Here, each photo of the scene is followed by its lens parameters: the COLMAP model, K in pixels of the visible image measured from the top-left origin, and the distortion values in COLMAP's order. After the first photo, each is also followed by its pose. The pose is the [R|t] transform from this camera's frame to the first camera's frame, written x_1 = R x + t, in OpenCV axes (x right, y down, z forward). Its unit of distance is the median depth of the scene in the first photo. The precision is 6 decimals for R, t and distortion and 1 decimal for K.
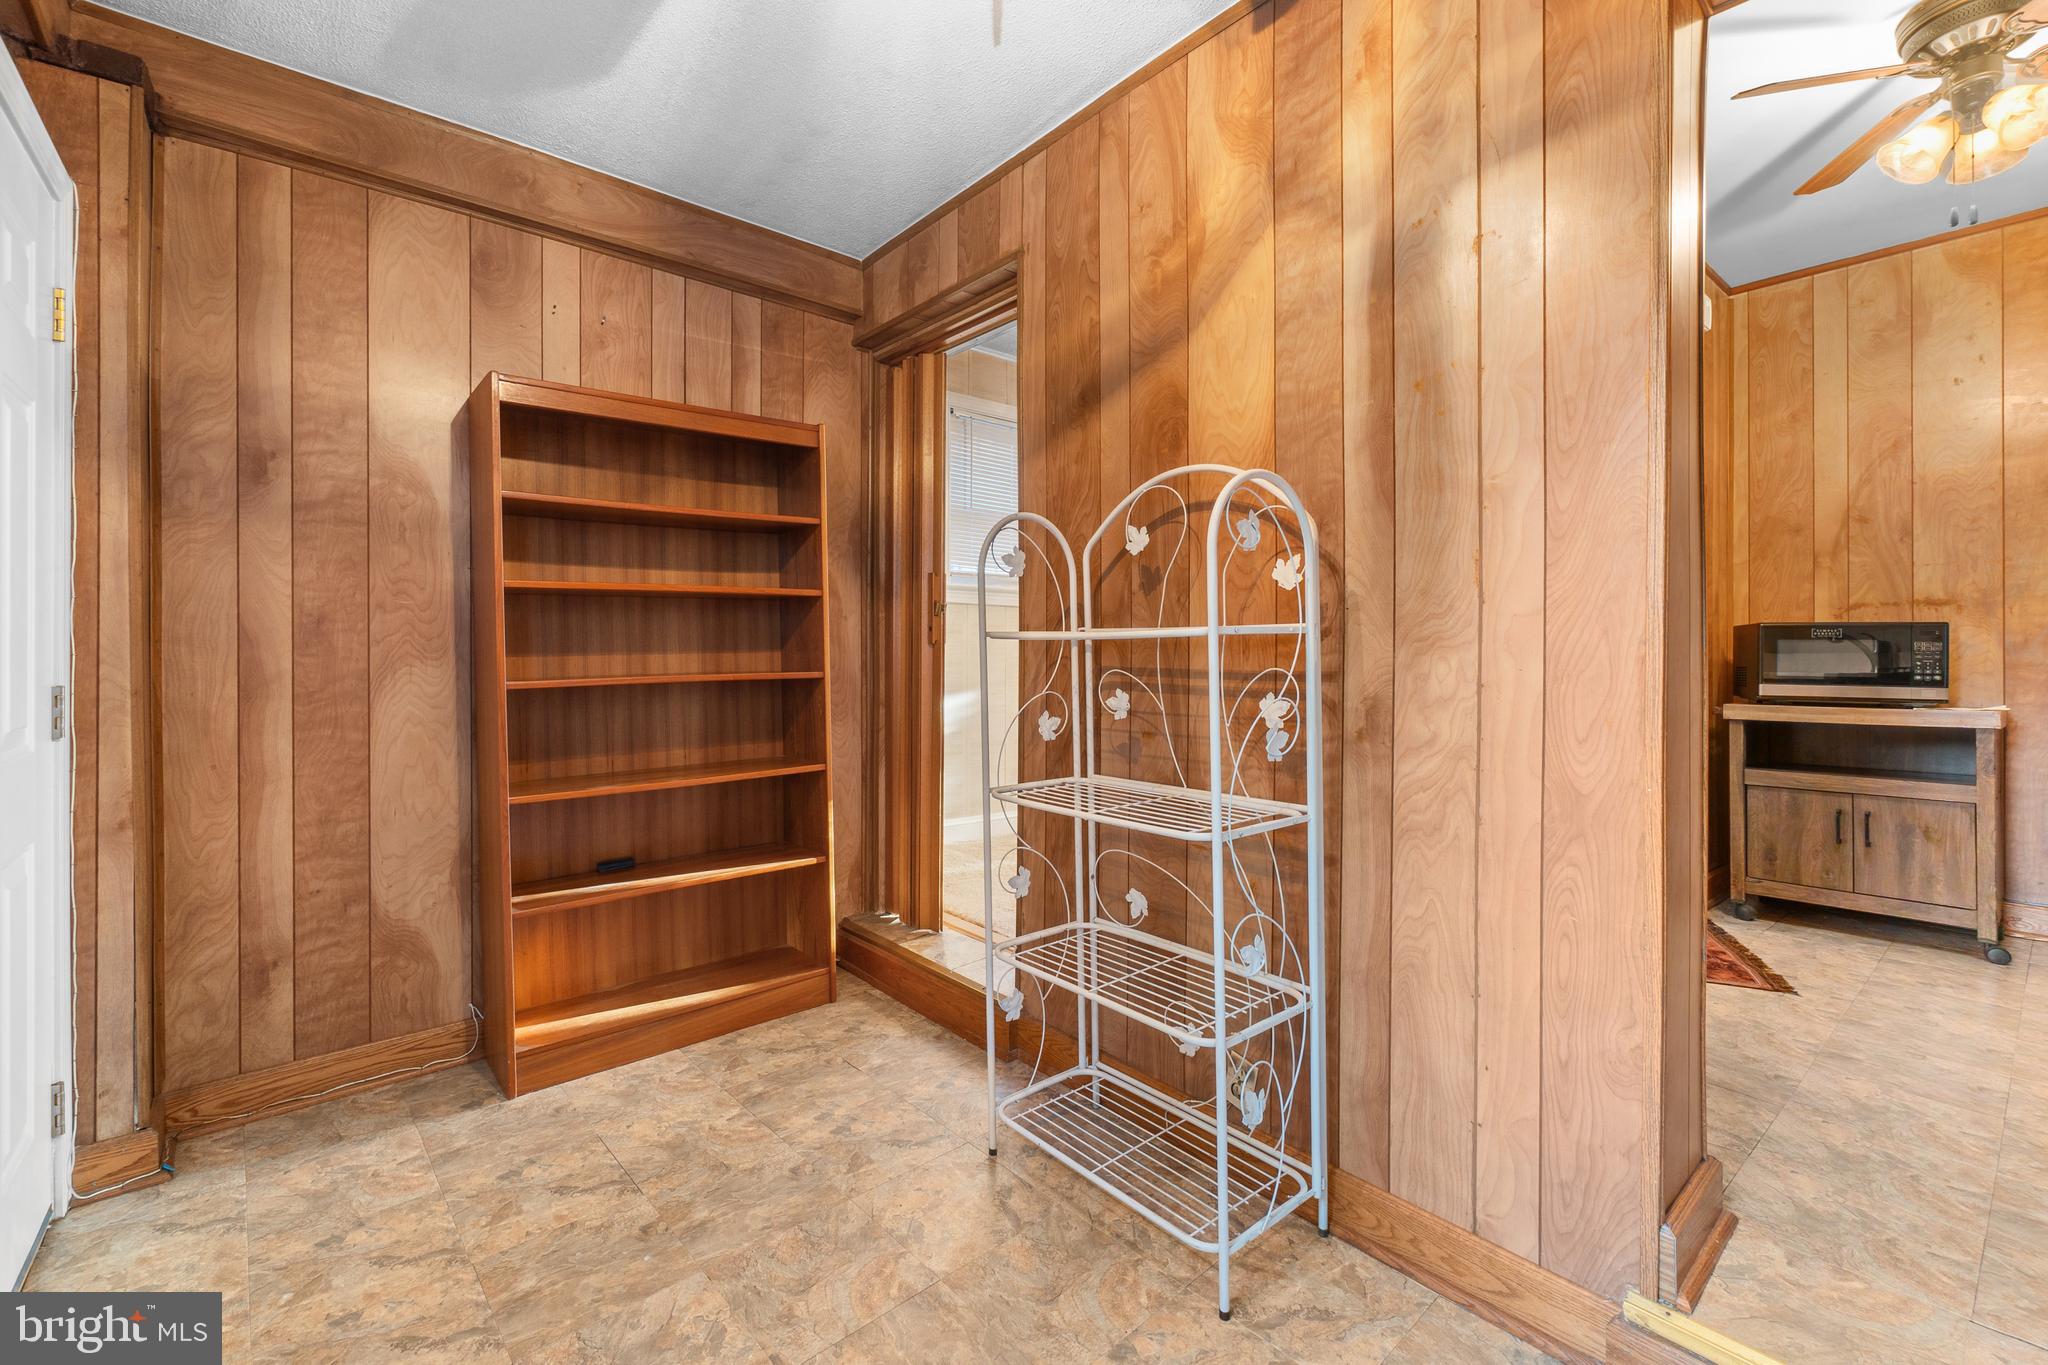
lens RADIAL K [[878.7, 0, 1013.9], [0, 878.7, 660.0], [0, 0, 1]] dist [-0.008339, -0.000049]
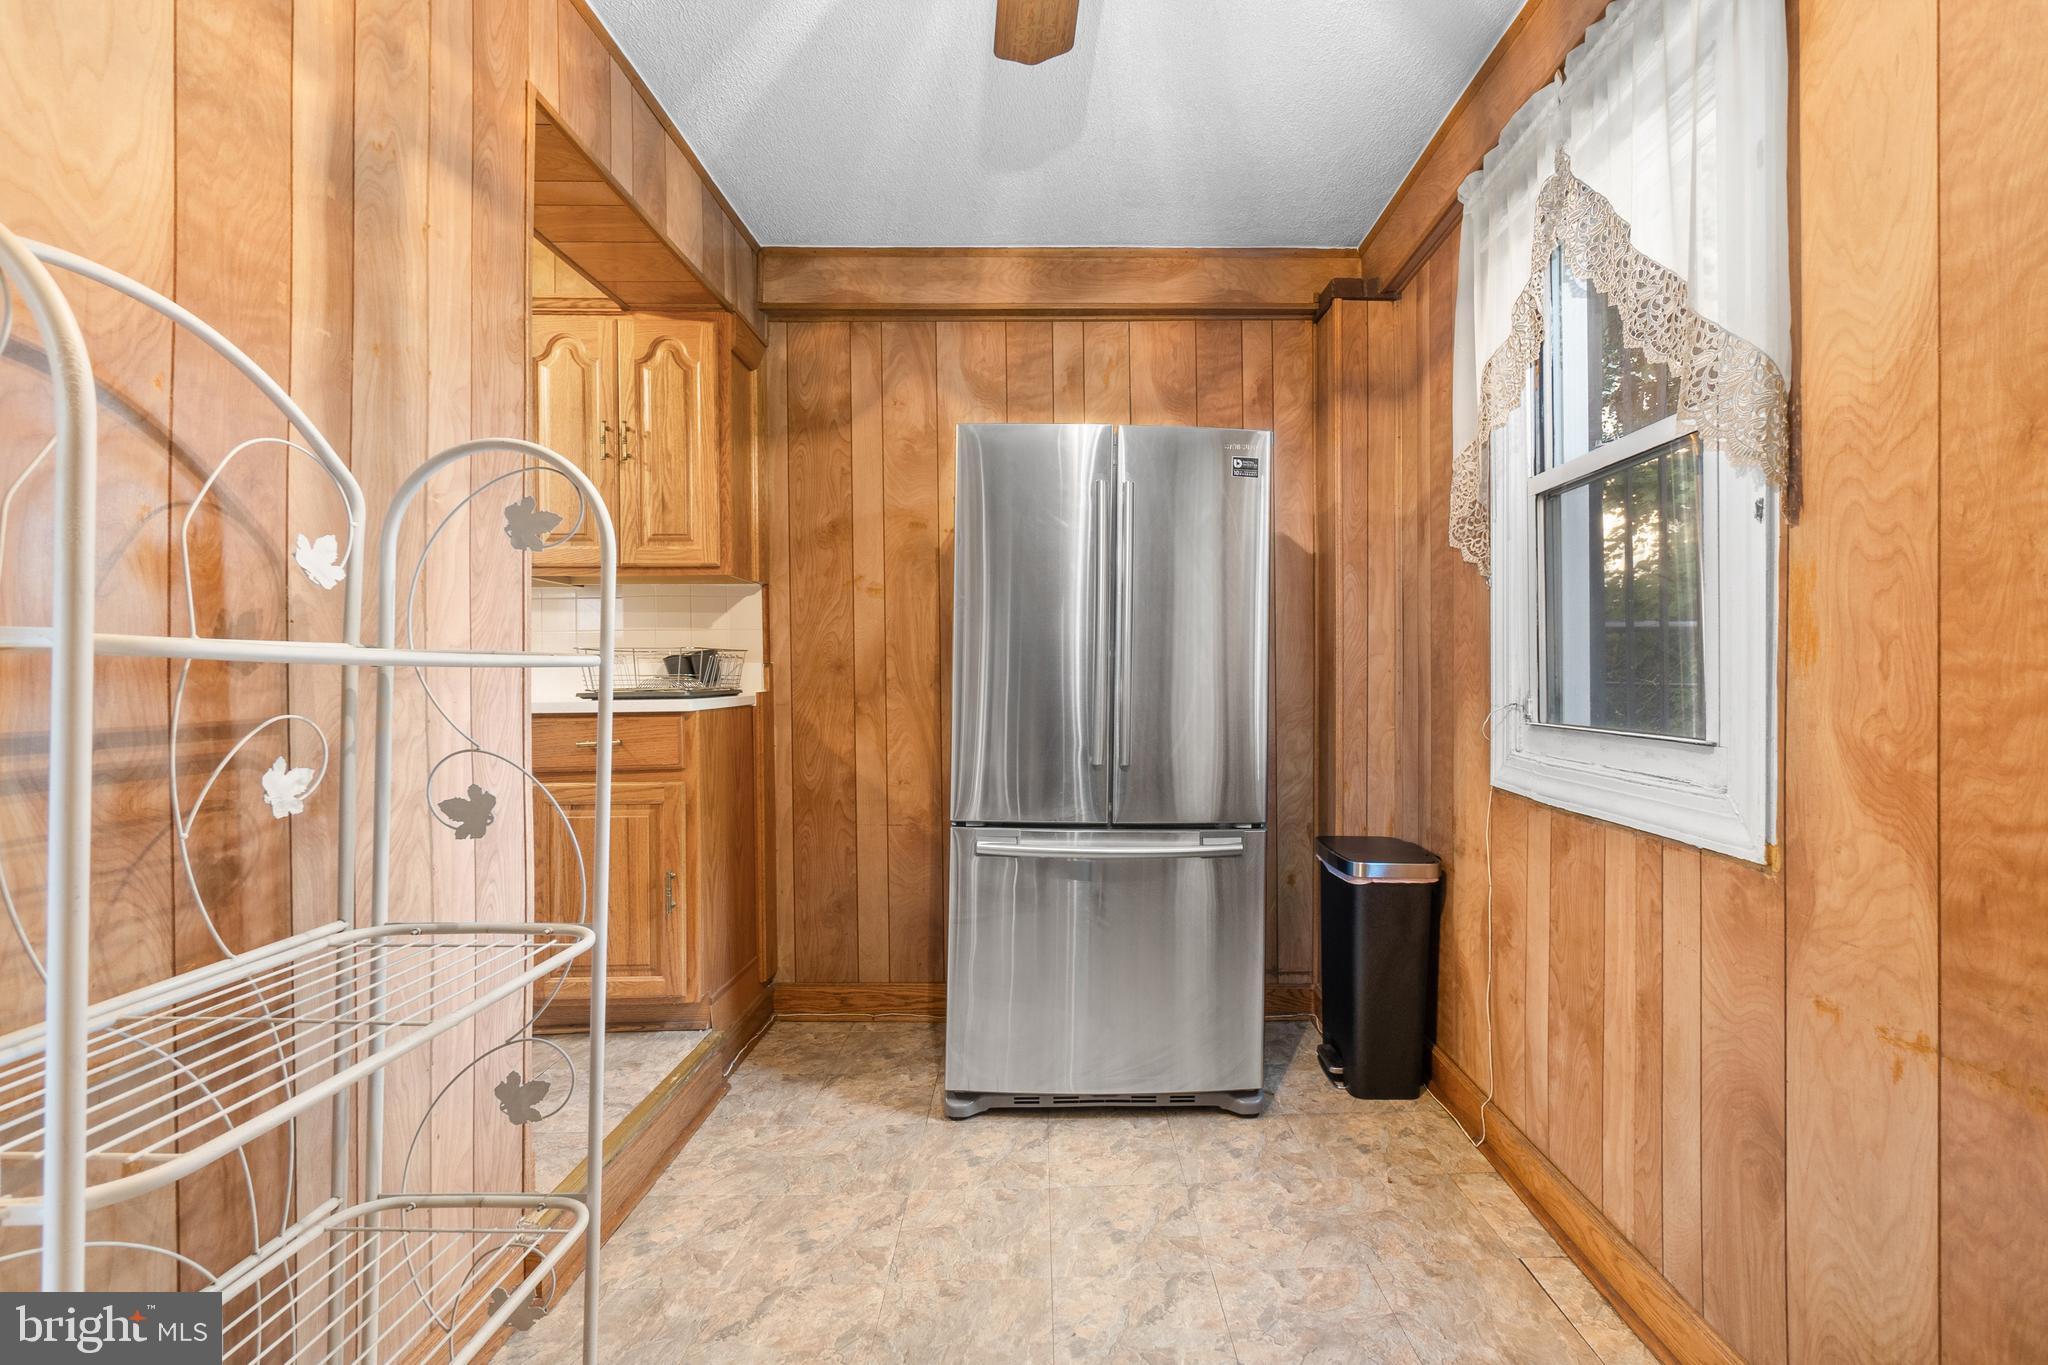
lens RADIAL K [[878.7, 0, 1013.9], [0, 878.7, 660.0], [0, 0, 1]] dist [-0.008339, -0.000049]
pose [[-0.728693, 0.009730, 0.684771, -0.476222], [0.007332, 0.999953, -0.006407, -0.021461], [-0.684801, 0.000353, -0.728730, 1.127366]]
